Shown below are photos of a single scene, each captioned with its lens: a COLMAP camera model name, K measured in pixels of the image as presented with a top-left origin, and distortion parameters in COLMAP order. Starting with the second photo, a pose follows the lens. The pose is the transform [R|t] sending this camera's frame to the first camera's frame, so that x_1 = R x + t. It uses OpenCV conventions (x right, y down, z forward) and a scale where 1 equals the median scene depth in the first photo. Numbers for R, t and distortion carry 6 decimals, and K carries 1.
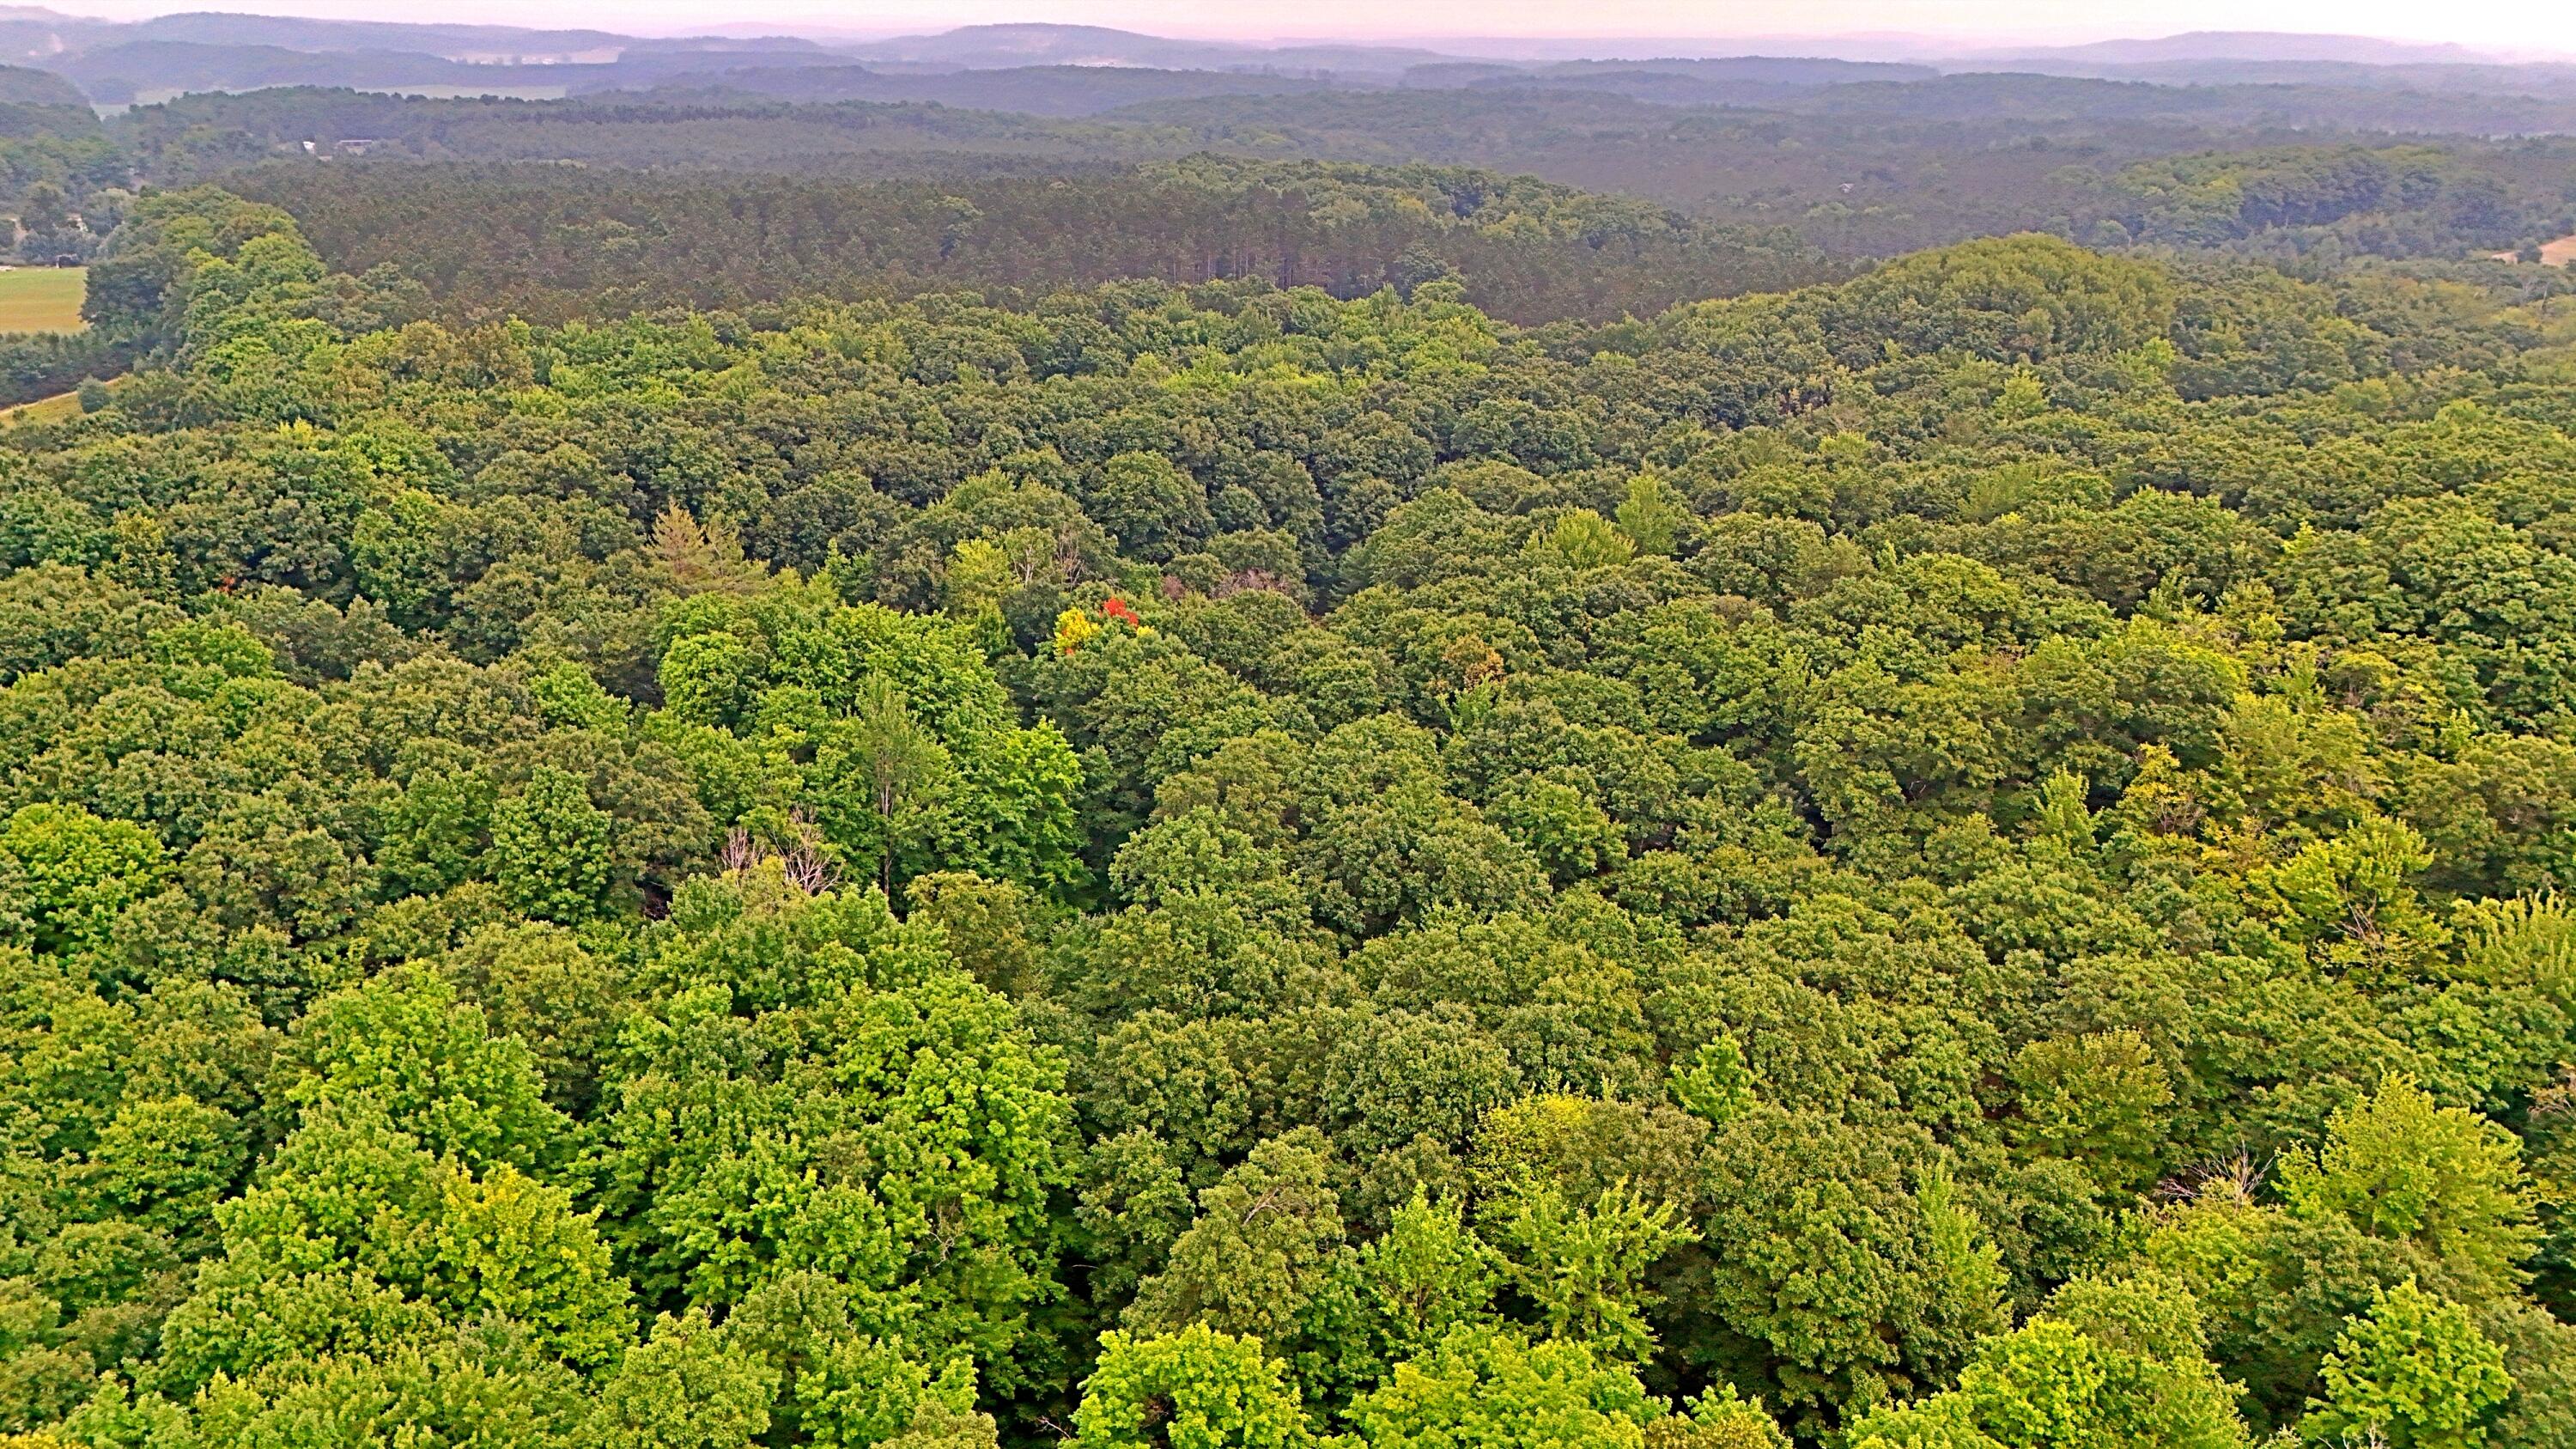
lens RADIAL K [[1885.4, 0, 1274.2], [0, 1885.4, 737.0], [0, 0, 1]] dist [0.087088, -0.098294]
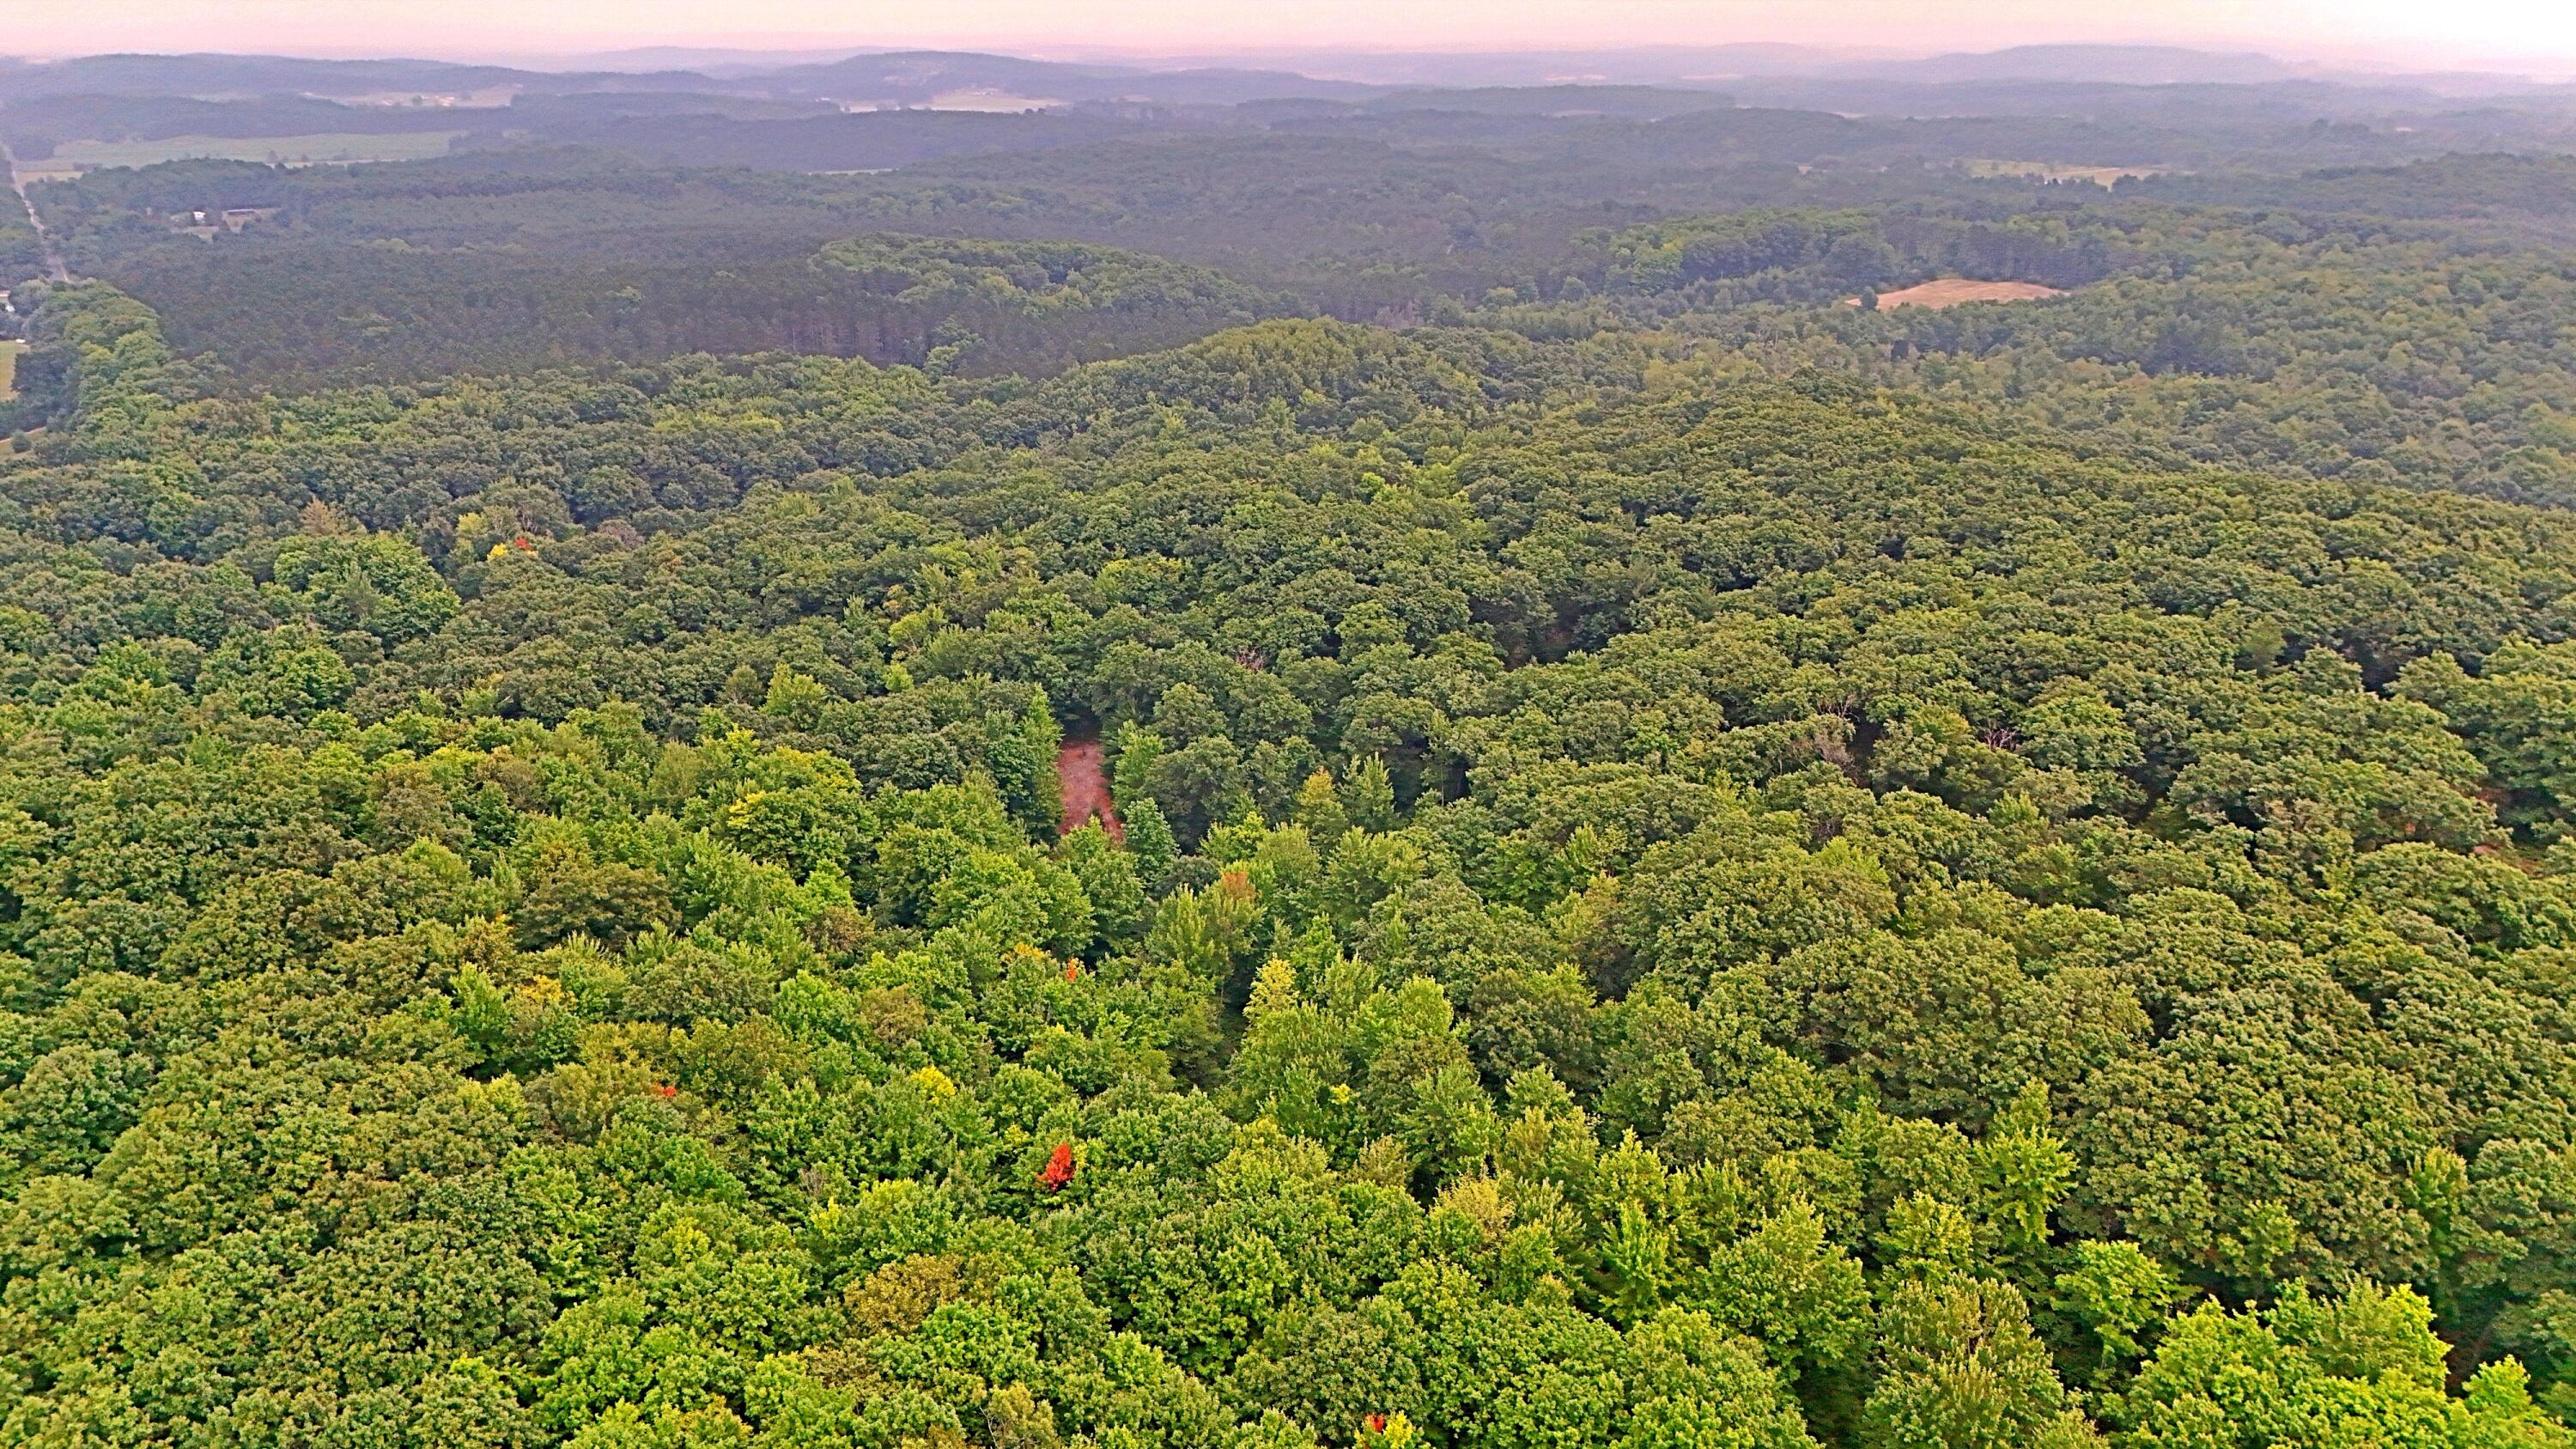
lens RADIAL K [[1885.4, 0, 1274.2], [0, 1885.4, 737.0], [0, 0, 1]] dist [0.087088, -0.098294]
pose [[0.999474, -0.021301, 0.024447, 0.386959], [0.021327, 0.999772, -0.000805, 0.092428], [-0.024424, 0.001326, 0.999701, -0.629655]]
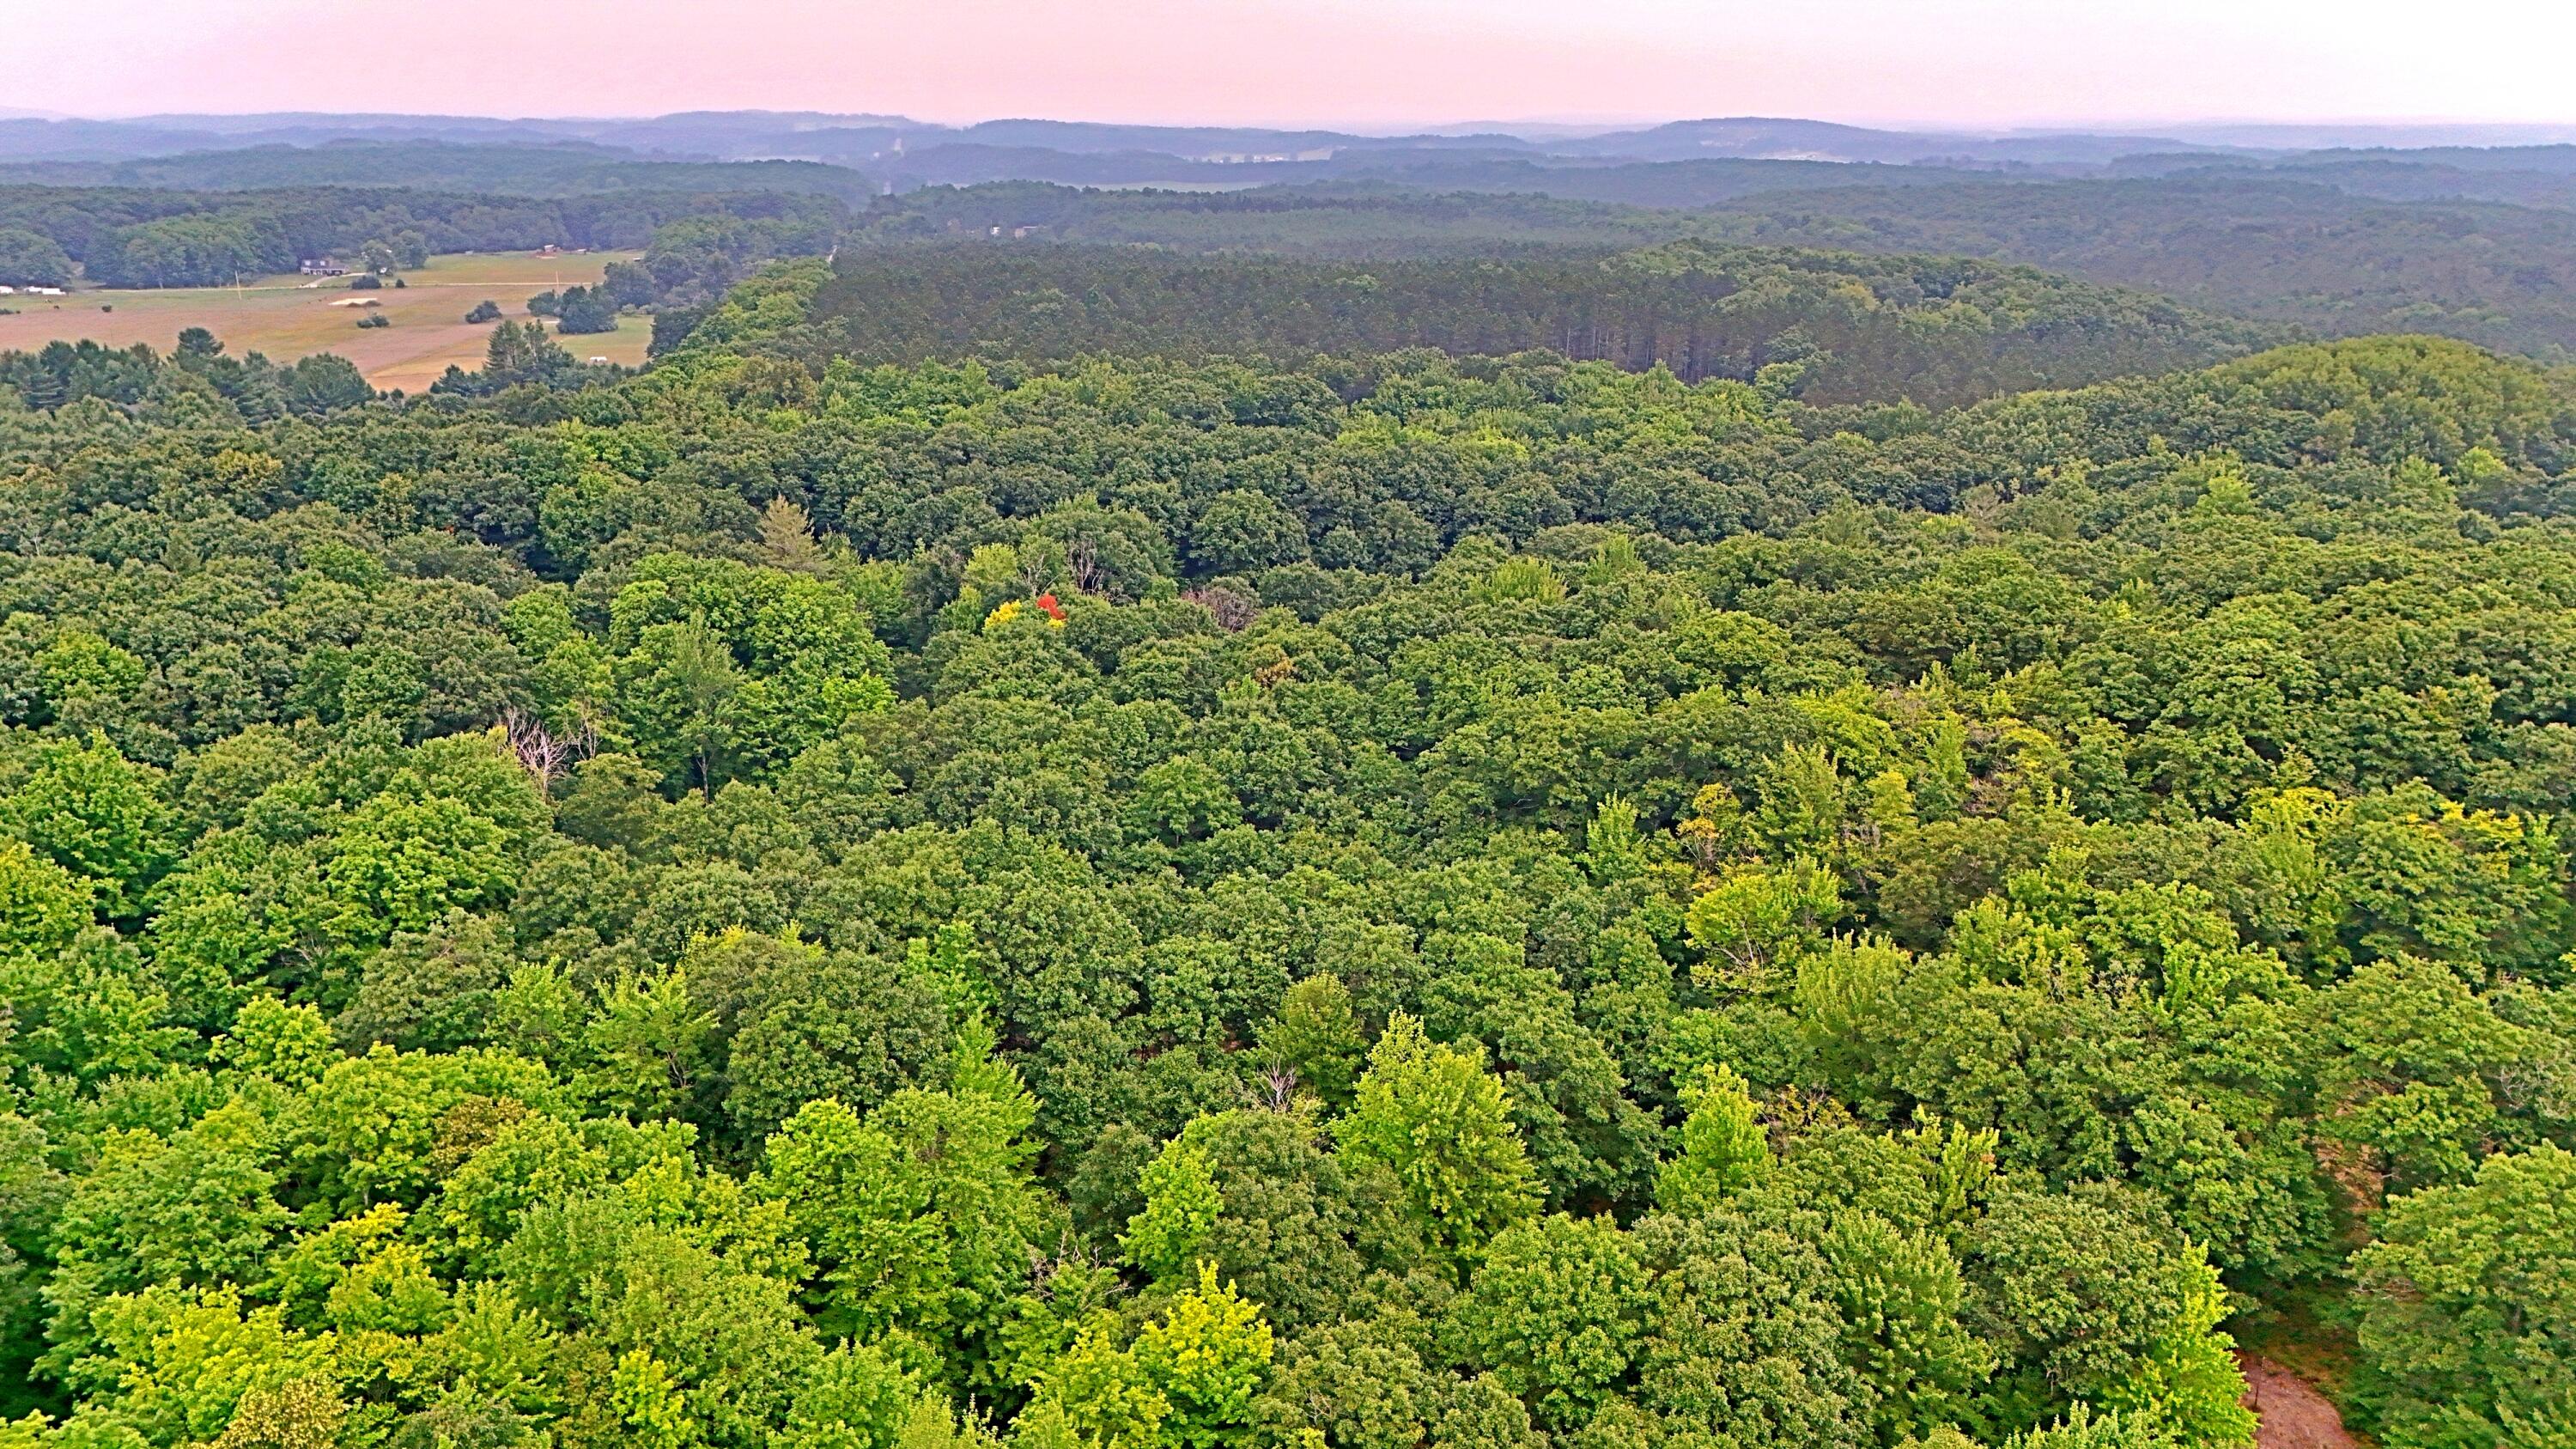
lens RADIAL K [[1859.7, 0, 1295.1], [0, 1859.7, 792.5], [0, 0, 1]] dist [0.095095, -0.095315]
pose [[0.936504, 0.113115, -0.331910, 0.257270], [-0.118096, 0.992989, 0.005196, 0.013309], [0.330171, 0.034331, 0.943297, -0.019639]]
